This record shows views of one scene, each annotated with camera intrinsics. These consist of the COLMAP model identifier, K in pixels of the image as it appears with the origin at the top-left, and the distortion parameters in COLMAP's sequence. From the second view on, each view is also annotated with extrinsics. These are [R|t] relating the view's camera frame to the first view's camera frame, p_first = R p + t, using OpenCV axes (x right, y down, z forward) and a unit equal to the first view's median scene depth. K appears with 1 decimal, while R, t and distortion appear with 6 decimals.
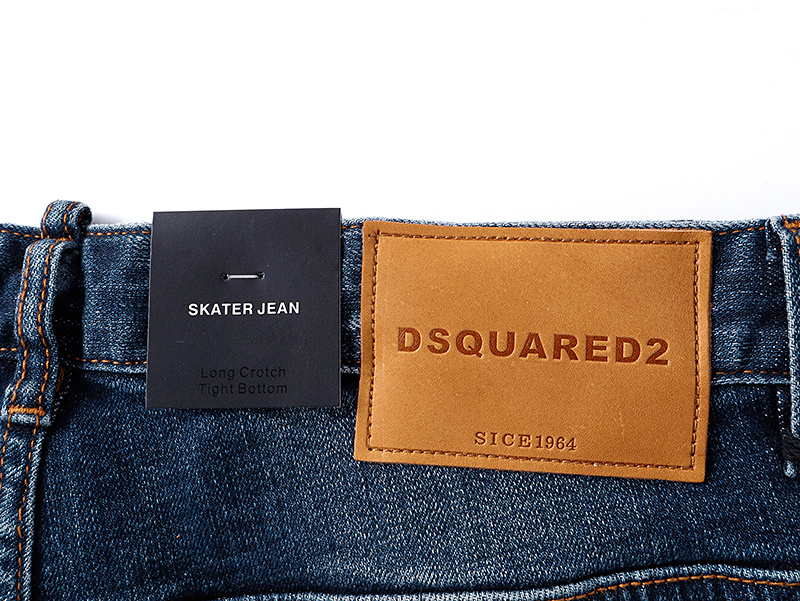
lens RADIAL K [[788.8, 0, 400.0], [0, 788.8, 300.5], [0, 0, 1]] dist [0.013700, 0.002785]
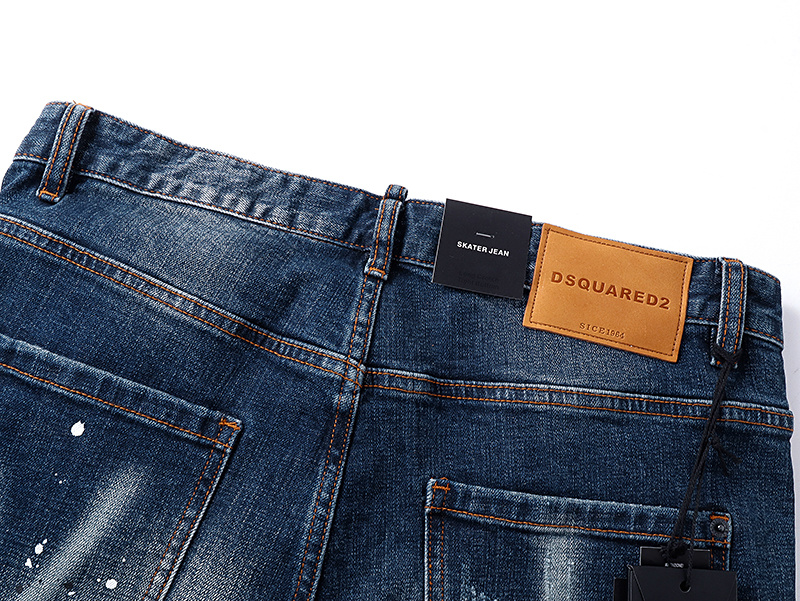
lens RADIAL K [[788.8, 0, 400.0], [0, 788.8, 300.5], [0, 0, 1]] dist [0.013700, 0.002785]
pose [[0.969919, 0.221914, 0.100054, -0.622466], [-0.200831, 0.961754, -0.186271, 0.612410], [-0.137564, 0.160574, 0.977391, -1.086398]]
